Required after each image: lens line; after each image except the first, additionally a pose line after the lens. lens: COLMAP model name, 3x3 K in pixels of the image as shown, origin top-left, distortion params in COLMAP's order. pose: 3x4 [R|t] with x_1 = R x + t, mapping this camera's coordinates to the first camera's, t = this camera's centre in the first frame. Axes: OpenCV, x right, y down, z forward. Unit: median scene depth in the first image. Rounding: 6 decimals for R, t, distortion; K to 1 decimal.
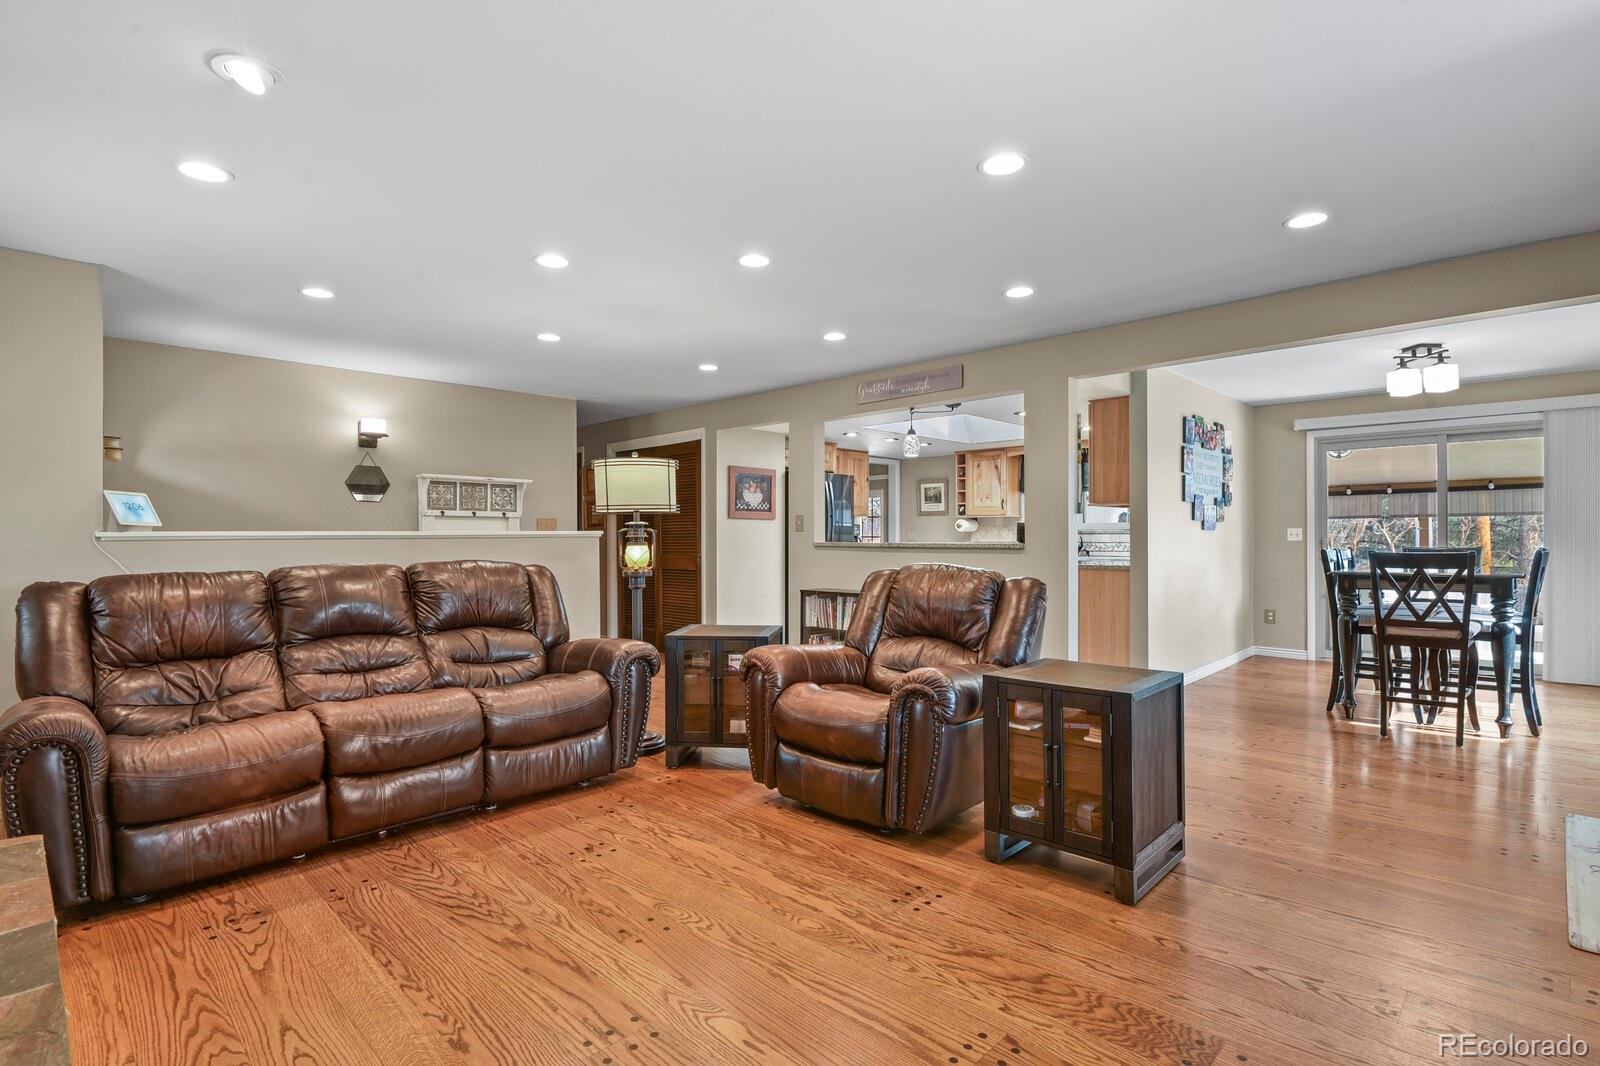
lens RADIAL K [[773.8, 0, 799.2], [0, 773.8, 539.2], [0, 0, 1]] dist [-0.004280, -0.000913]
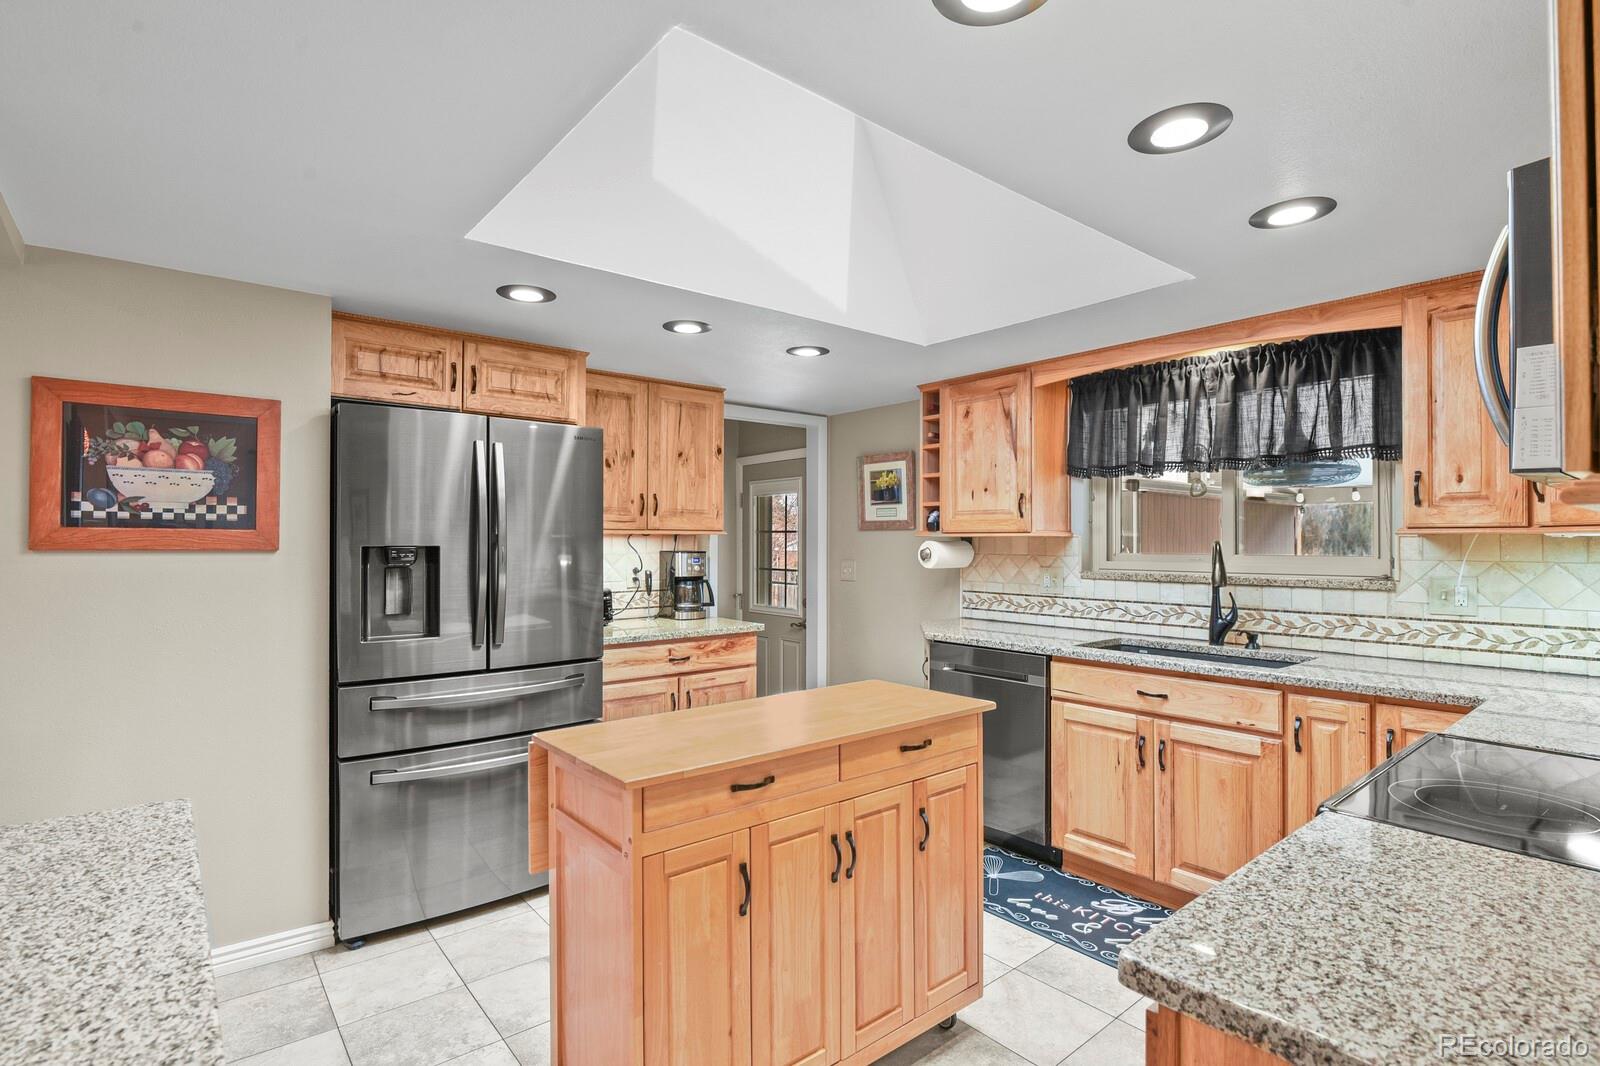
lens RADIAL K [[773.8, 0, 799.2], [0, 773.8, 539.2], [0, 0, 1]] dist [-0.004280, -0.000913]
pose [[0.993752, 0.002745, -0.111579, 0.231164], [-0.003494, 0.999973, -0.006522, -0.029165], [0.111558, 0.006872, 0.993734, 0.702391]]
